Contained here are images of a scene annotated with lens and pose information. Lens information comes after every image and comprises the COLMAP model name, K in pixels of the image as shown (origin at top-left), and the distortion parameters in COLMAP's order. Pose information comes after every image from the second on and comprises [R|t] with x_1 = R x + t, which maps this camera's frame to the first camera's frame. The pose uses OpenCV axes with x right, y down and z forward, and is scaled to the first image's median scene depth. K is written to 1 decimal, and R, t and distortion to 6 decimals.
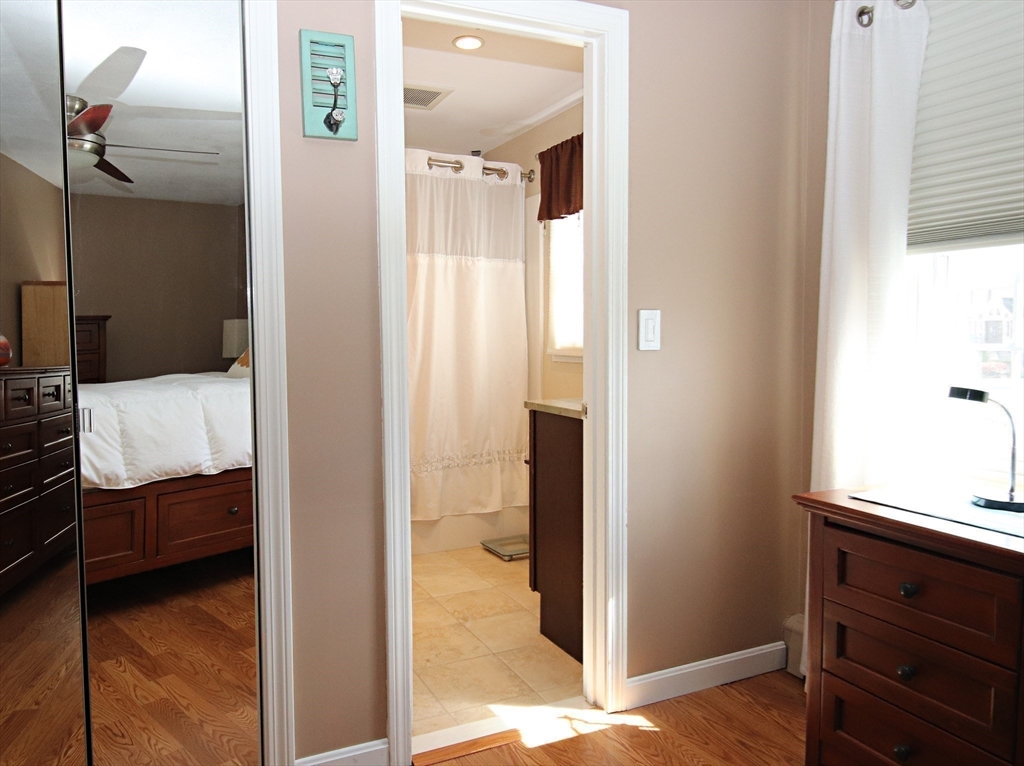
lens RADIAL K [[692.8, 0, 512.0], [0, 692.8, 383.0], [0, 0, 1]] dist [0.000472, 0.000017]
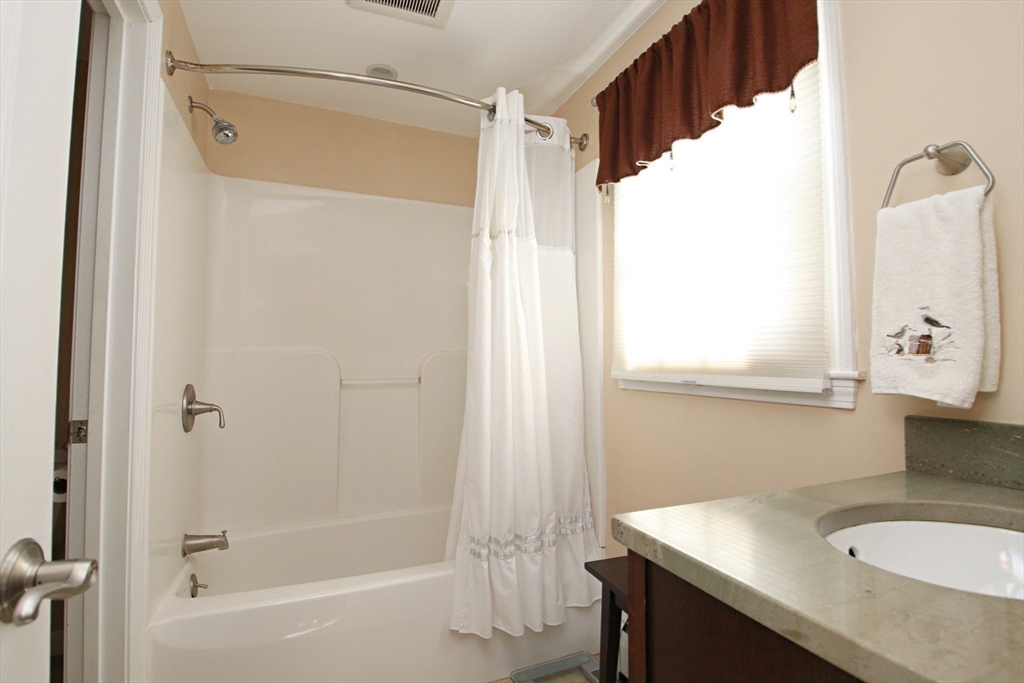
lens RADIAL K [[482.5, 0, 512.0], [0, 482.5, 341.5], [0, 0, 1]] dist [0.000324, 0.000016]
pose [[0.996794, 0.000220, -0.080008, -0.008312], [-0.009127, 0.993781, -0.110976, -0.023960], [0.079486, 0.111351, 0.990597, 0.521660]]
